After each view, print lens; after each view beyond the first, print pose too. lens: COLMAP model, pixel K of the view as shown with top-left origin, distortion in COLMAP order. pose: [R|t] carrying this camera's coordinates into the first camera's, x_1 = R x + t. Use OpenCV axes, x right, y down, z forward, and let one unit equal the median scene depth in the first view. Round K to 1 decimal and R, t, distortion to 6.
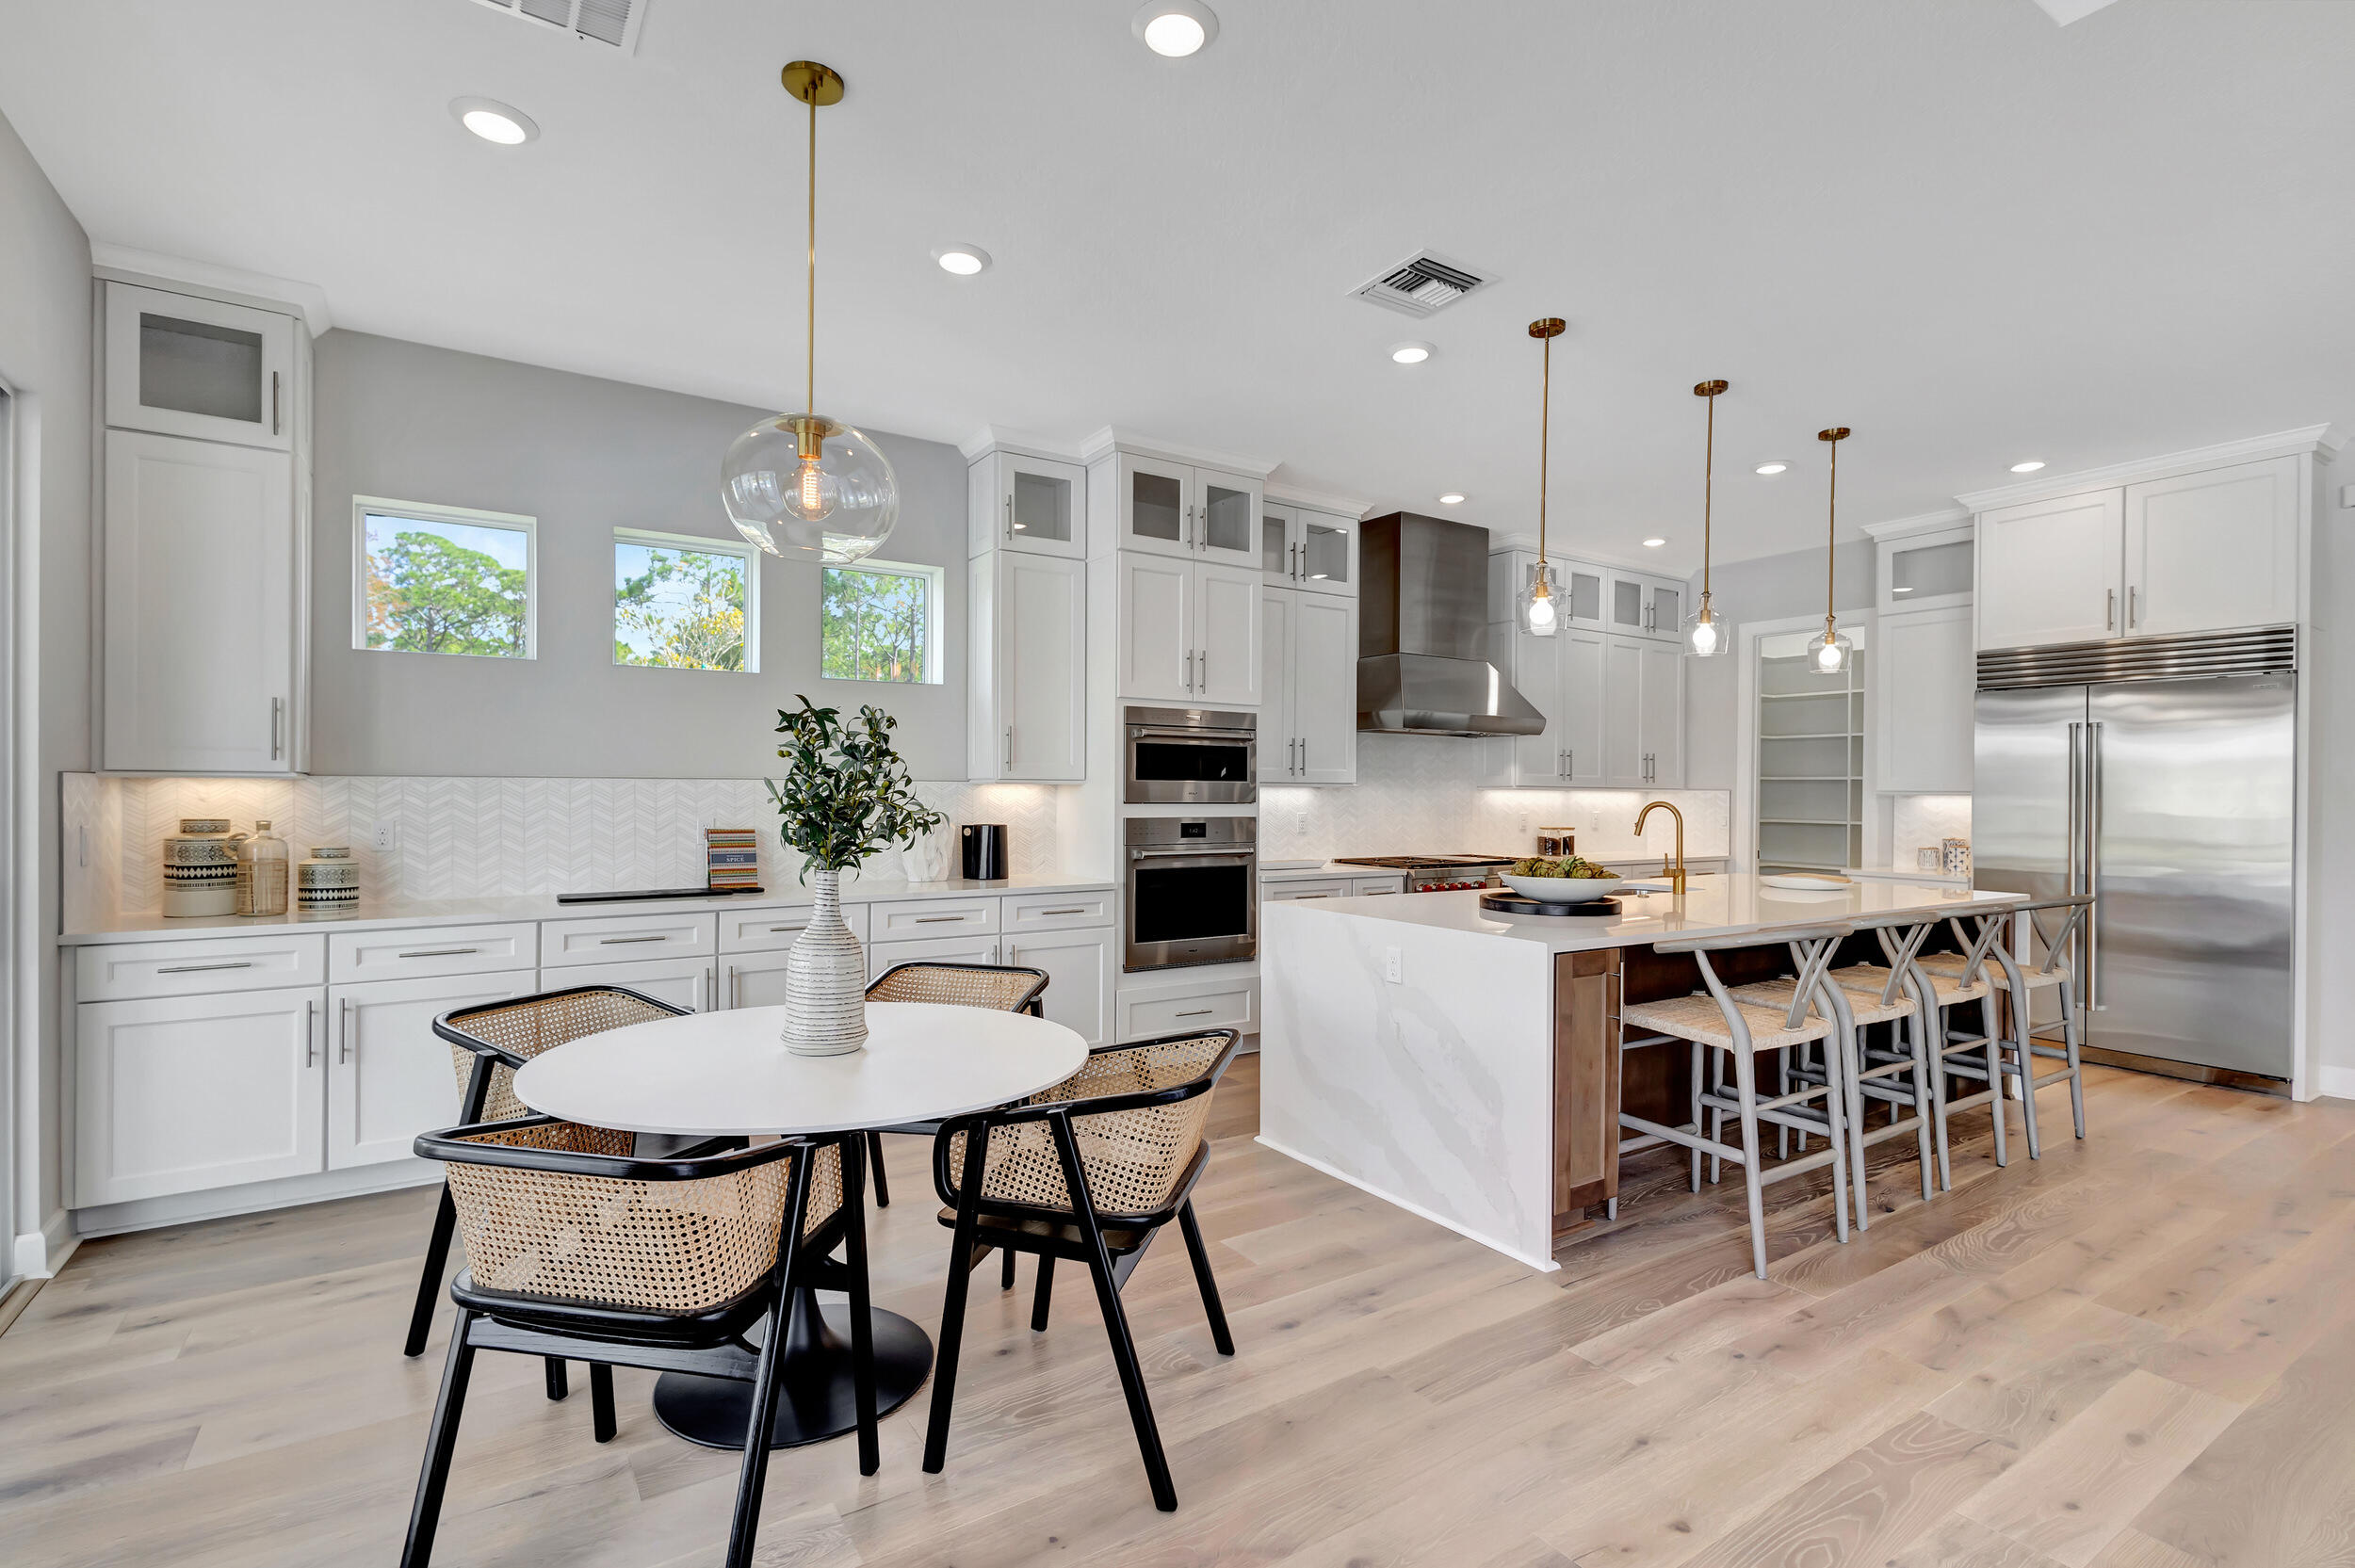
lens RADIAL K [[1106.7, 0, 1158.7], [0, 1106.7, 792.6], [0, 0, 1]] dist [0.009167, -0.002697]
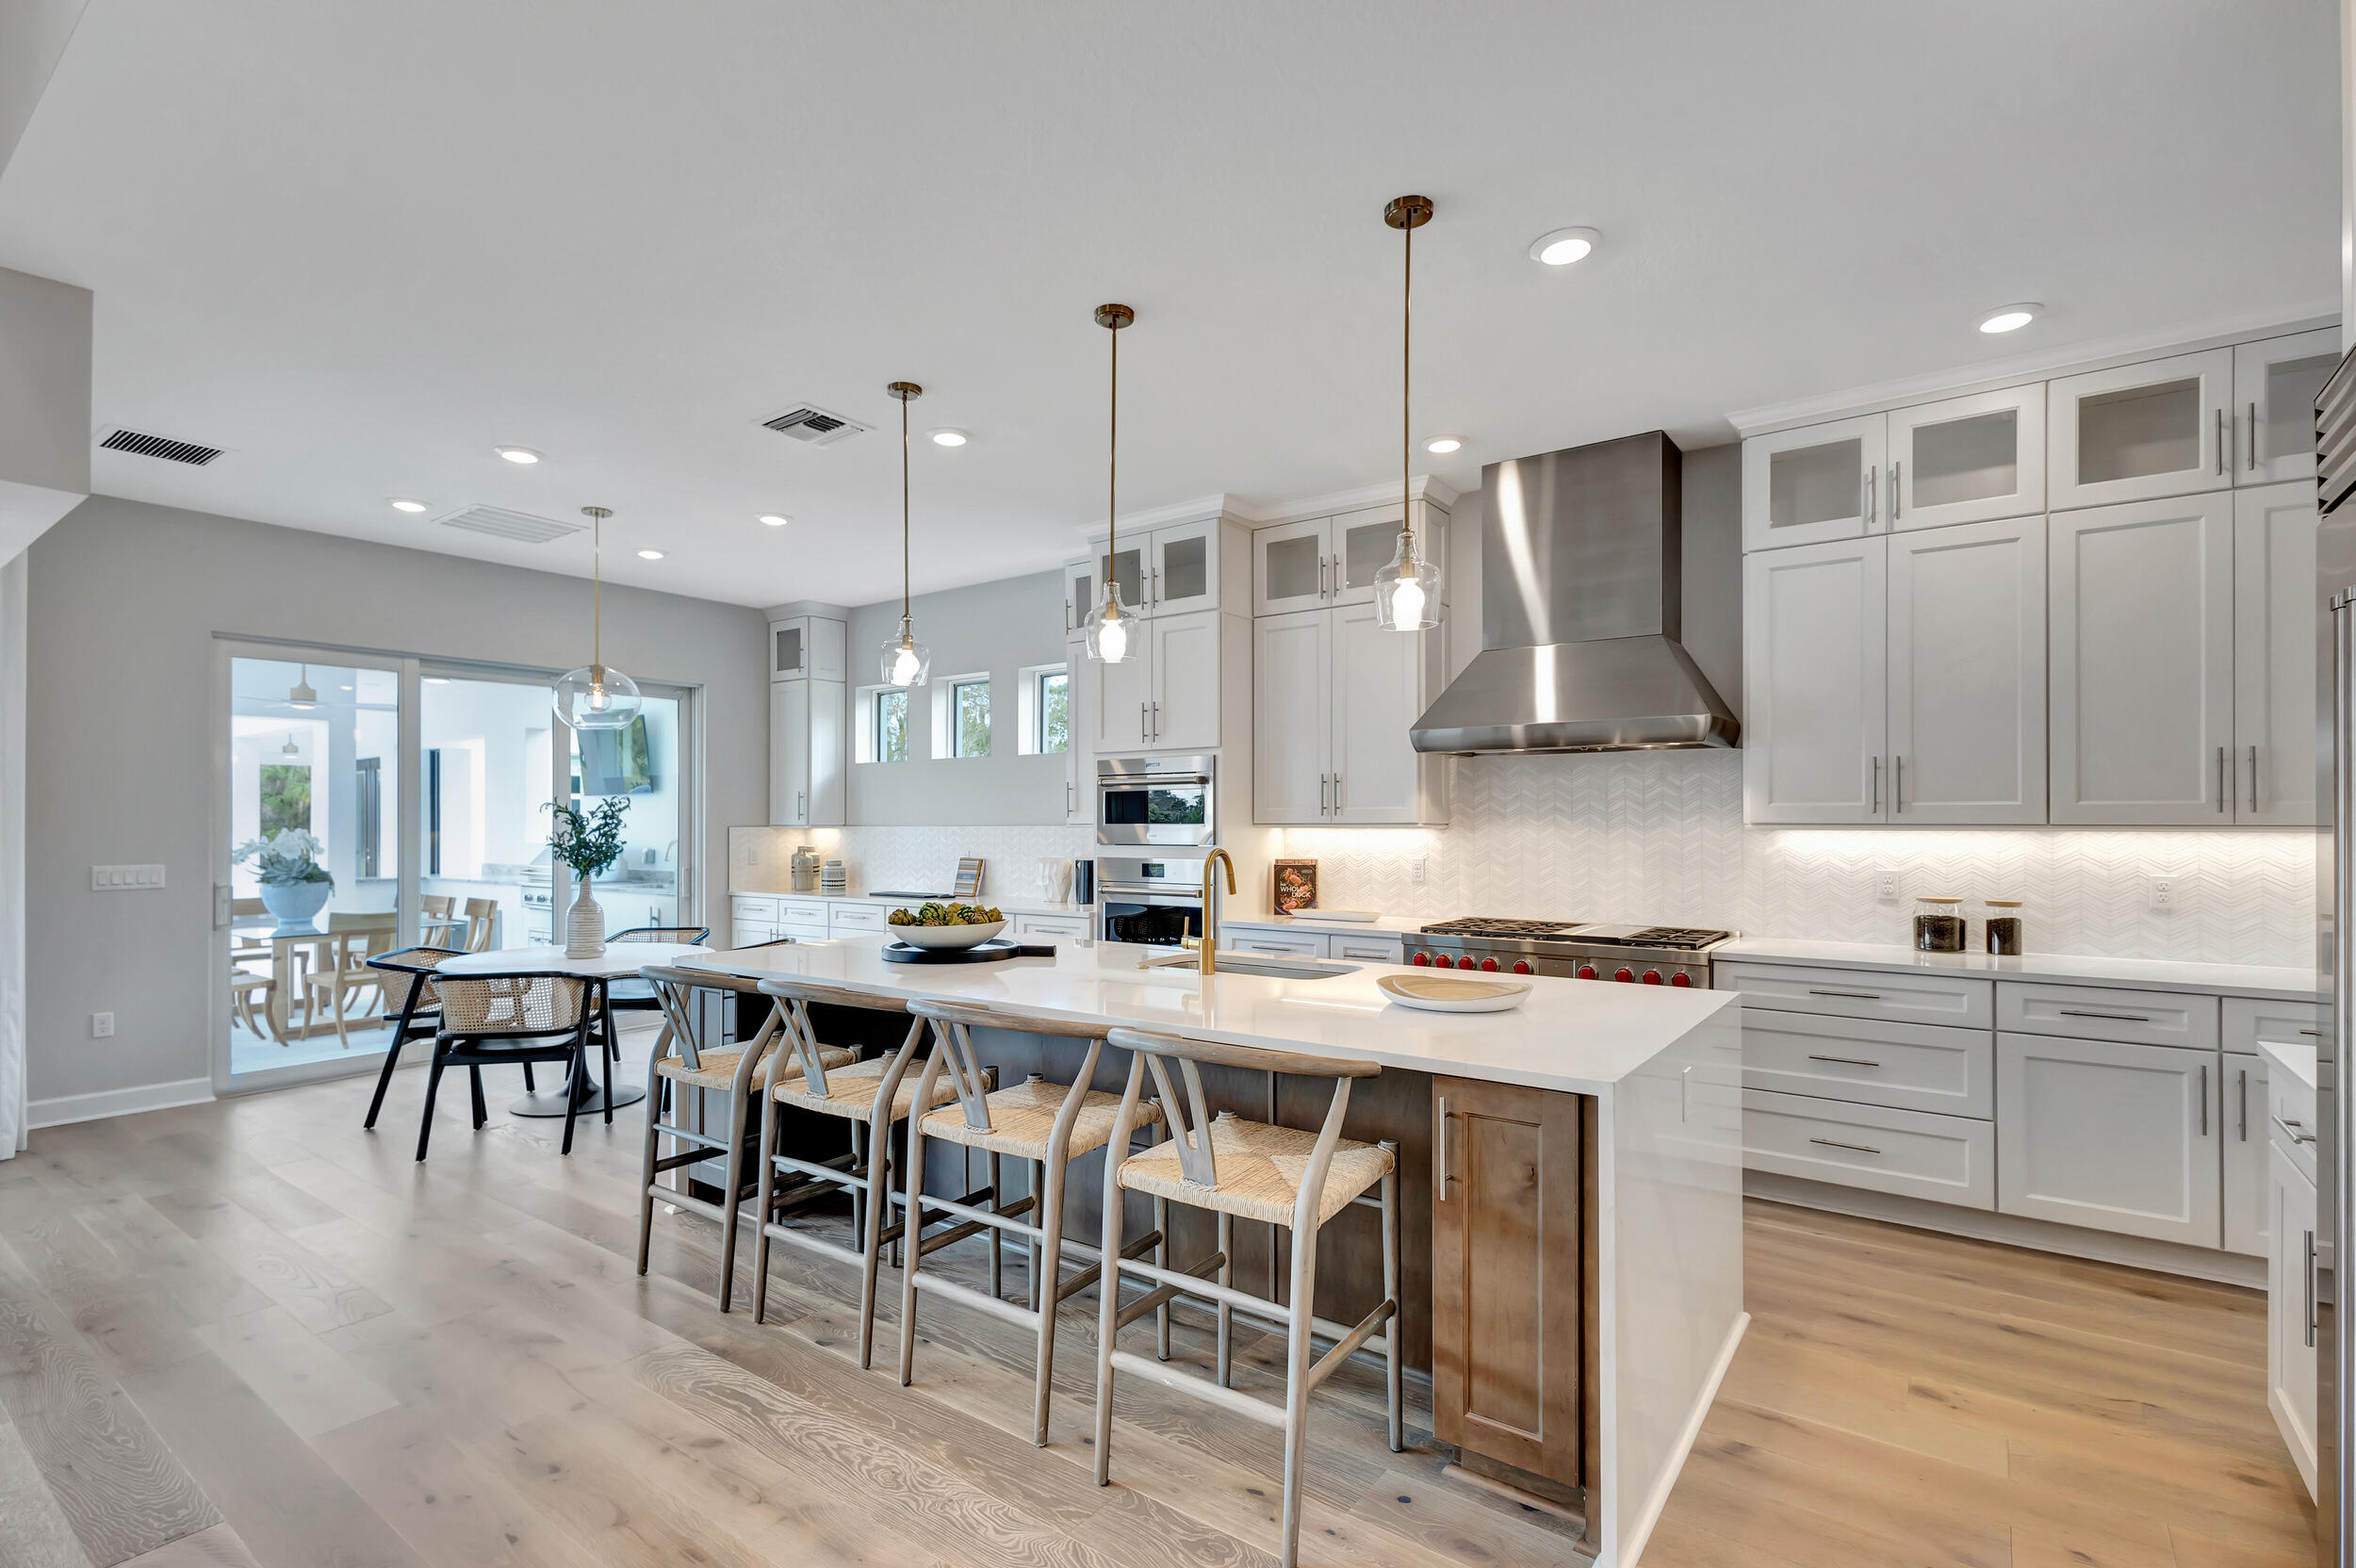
lens RADIAL K [[1107.3, 0, 1166.4], [0, 1107.3, 796.1], [0, 0, 1]] dist [0.009167, -0.002697]
pose [[0.340303, -0.034335, -0.939689, 1.036470], [-0.000034, 0.999333, -0.036526, 0.001615], [0.940316, 0.012462, 0.340074, 0.647552]]
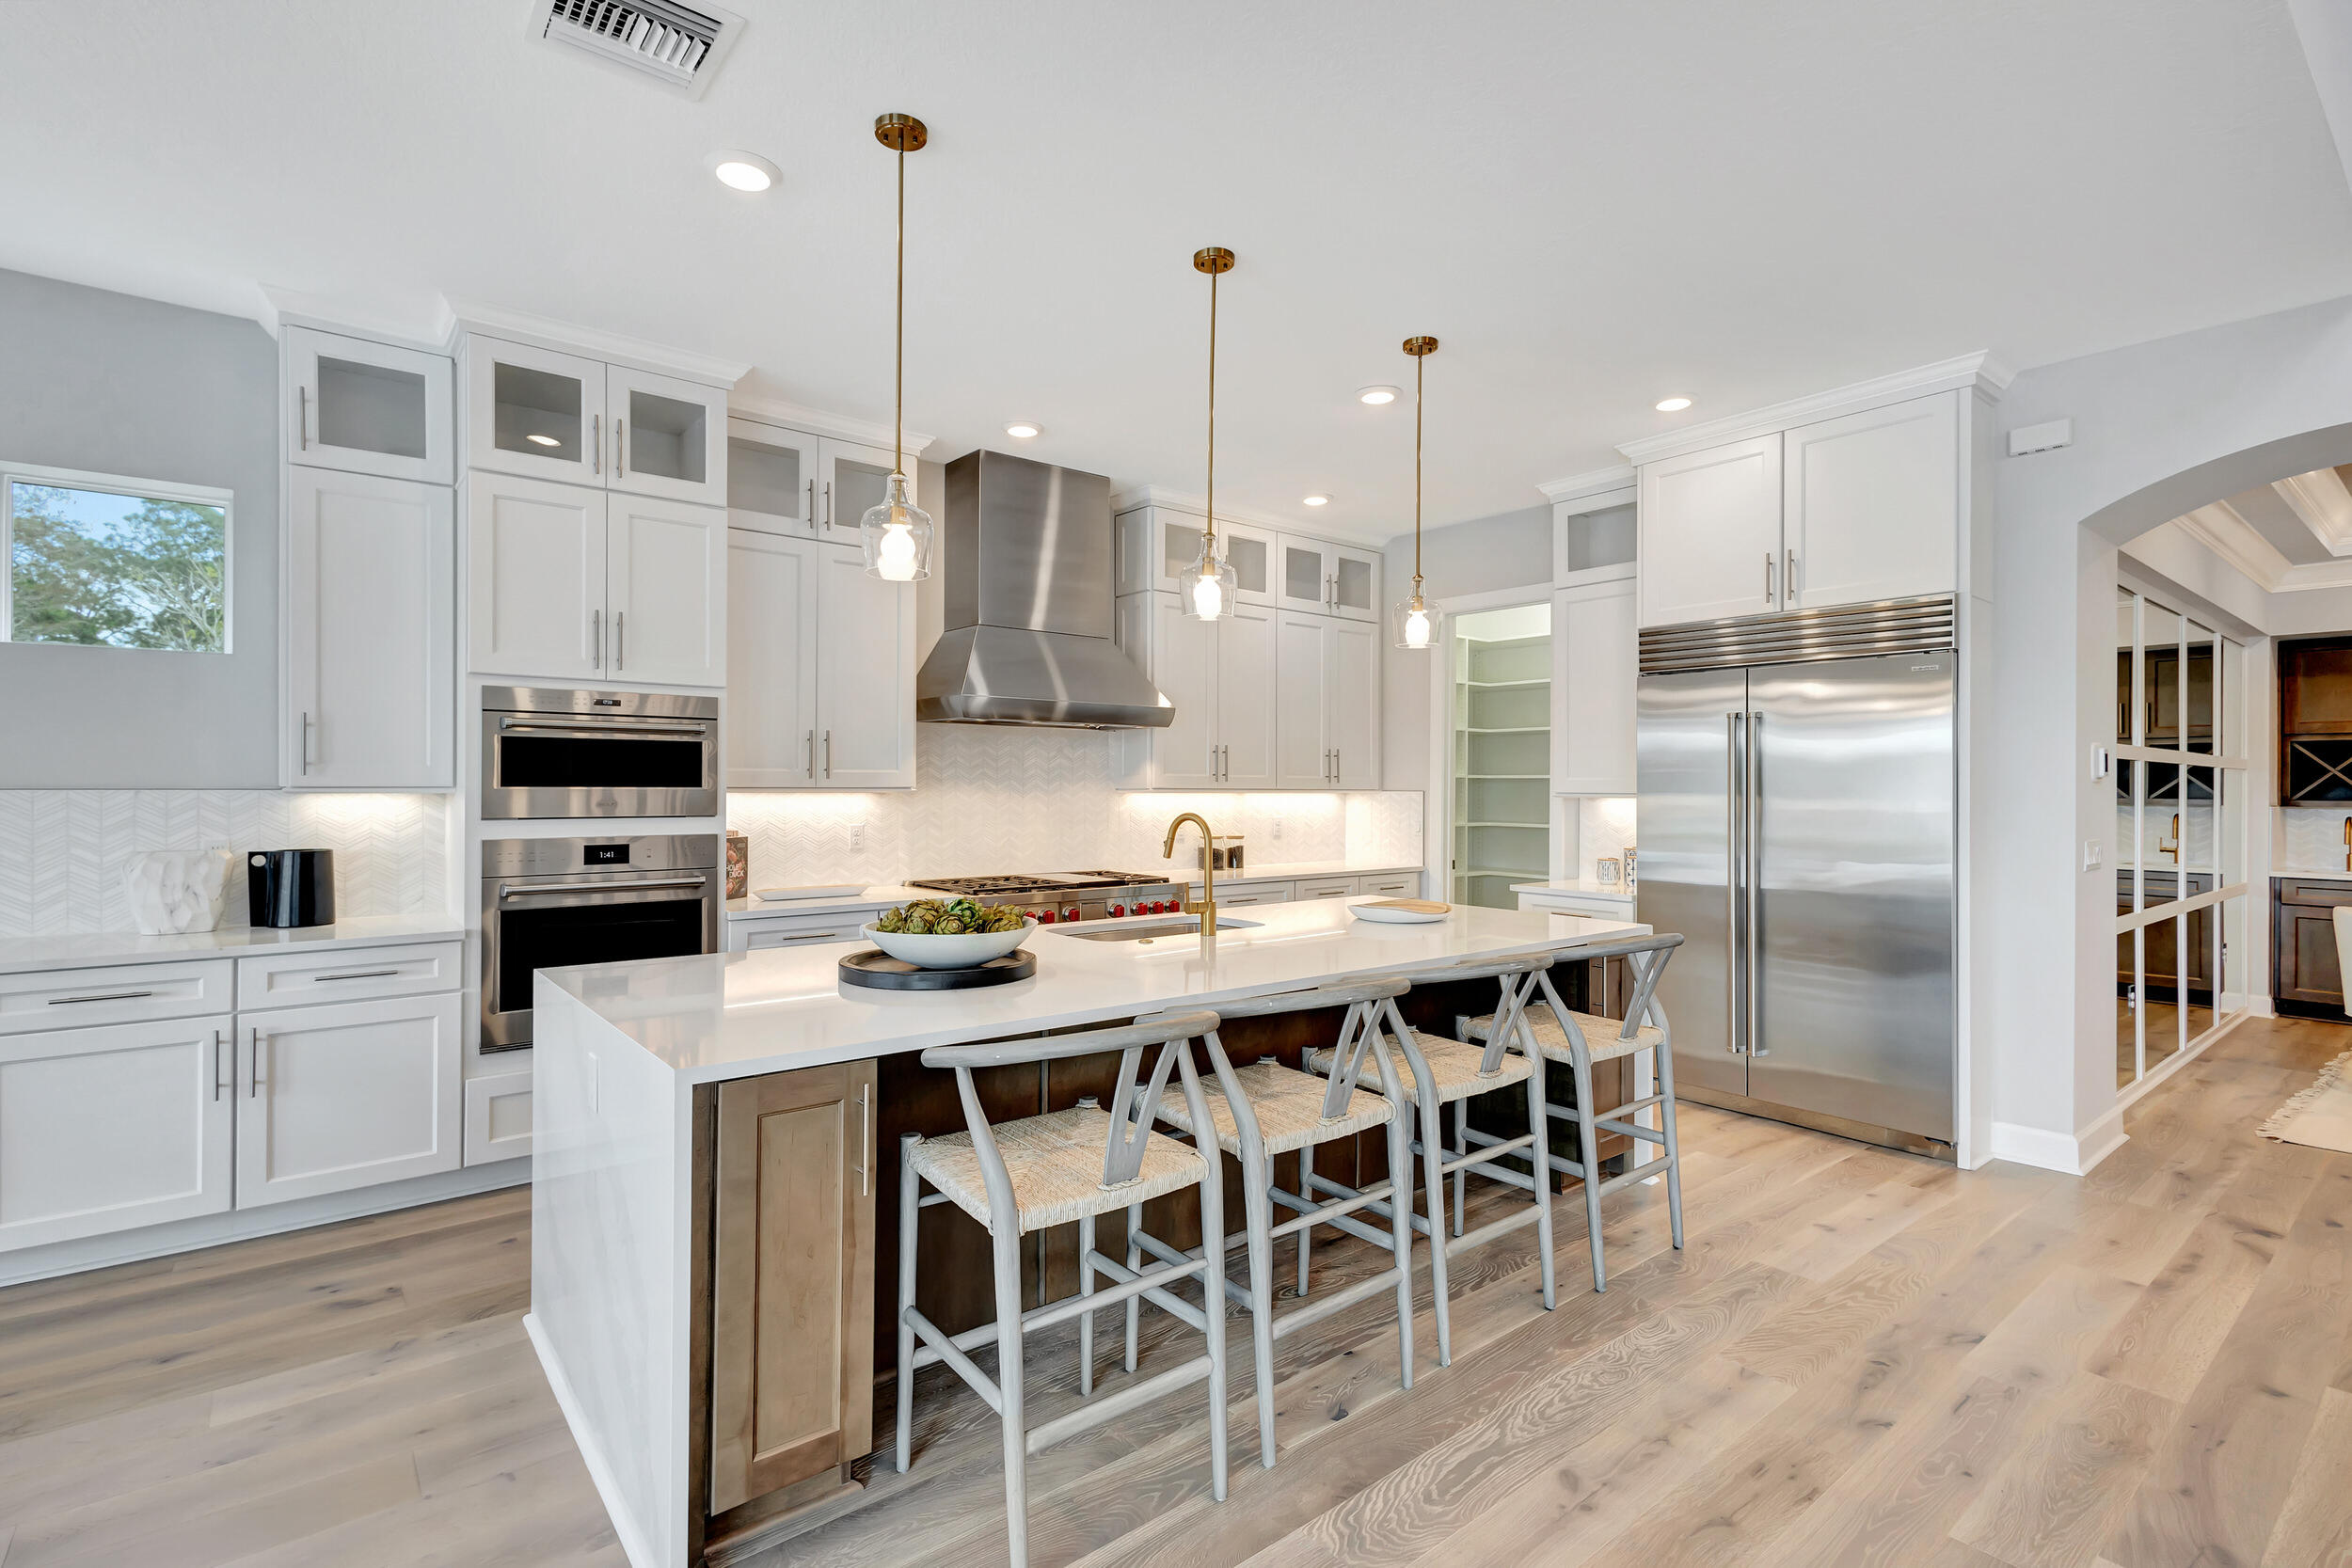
lens RADIAL K [[1105.4, 0, 1175.4], [0, 1105.4, 782.6], [0, 0, 1]] dist [0.009167, -0.002697]
pose [[0.994447, -0.004655, 0.105140, 0.330283], [0.005267, 0.999971, -0.005545, -0.007788], [-0.105111, 0.006068, 0.994442, 0.222556]]
